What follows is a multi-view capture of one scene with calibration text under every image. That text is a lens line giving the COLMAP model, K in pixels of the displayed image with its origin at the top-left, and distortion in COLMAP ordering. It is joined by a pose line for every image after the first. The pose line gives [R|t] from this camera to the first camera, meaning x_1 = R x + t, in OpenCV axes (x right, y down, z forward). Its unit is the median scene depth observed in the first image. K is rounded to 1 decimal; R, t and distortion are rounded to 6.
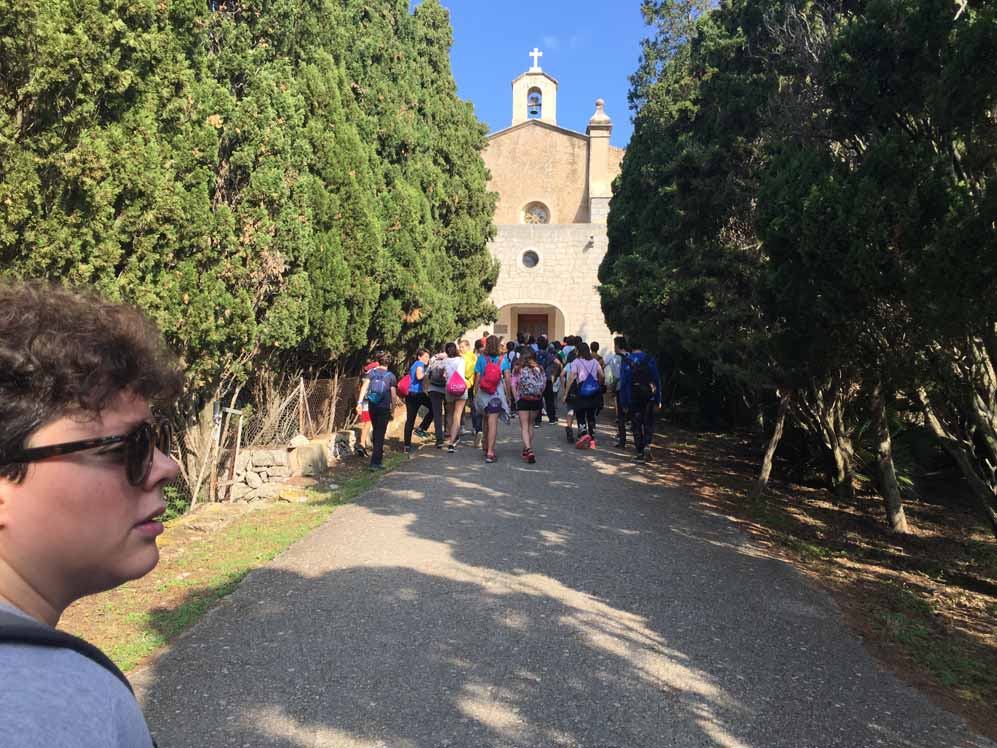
lens RADIAL K [[841.0, 0, 514.5], [0, 841.0, 356.5], [0, 0, 1]] dist [0.047556, -0.015283]
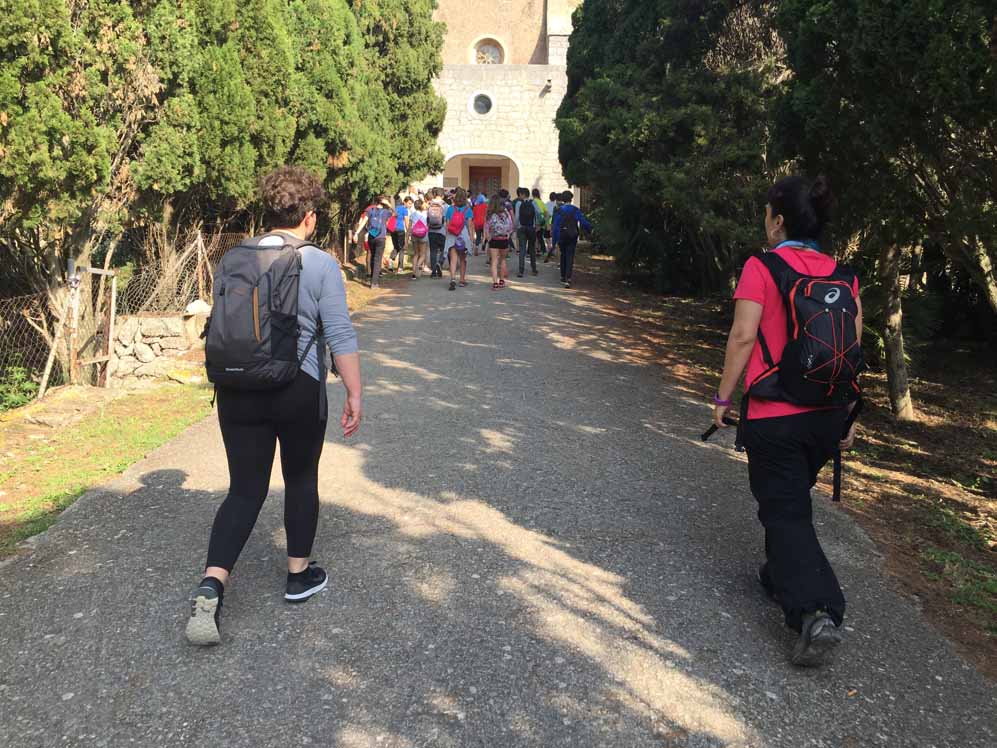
lens RADIAL K [[841.0, 0, 514.5], [0, 841.0, 356.5], [0, 0, 1]] dist [0.047556, -0.015283]
pose [[0.998460, 0.001834, 0.055446, 0.012704], [-0.011094, 0.985866, 0.167167, 0.005332], [-0.054356, -0.167524, 0.984368, 0.166283]]
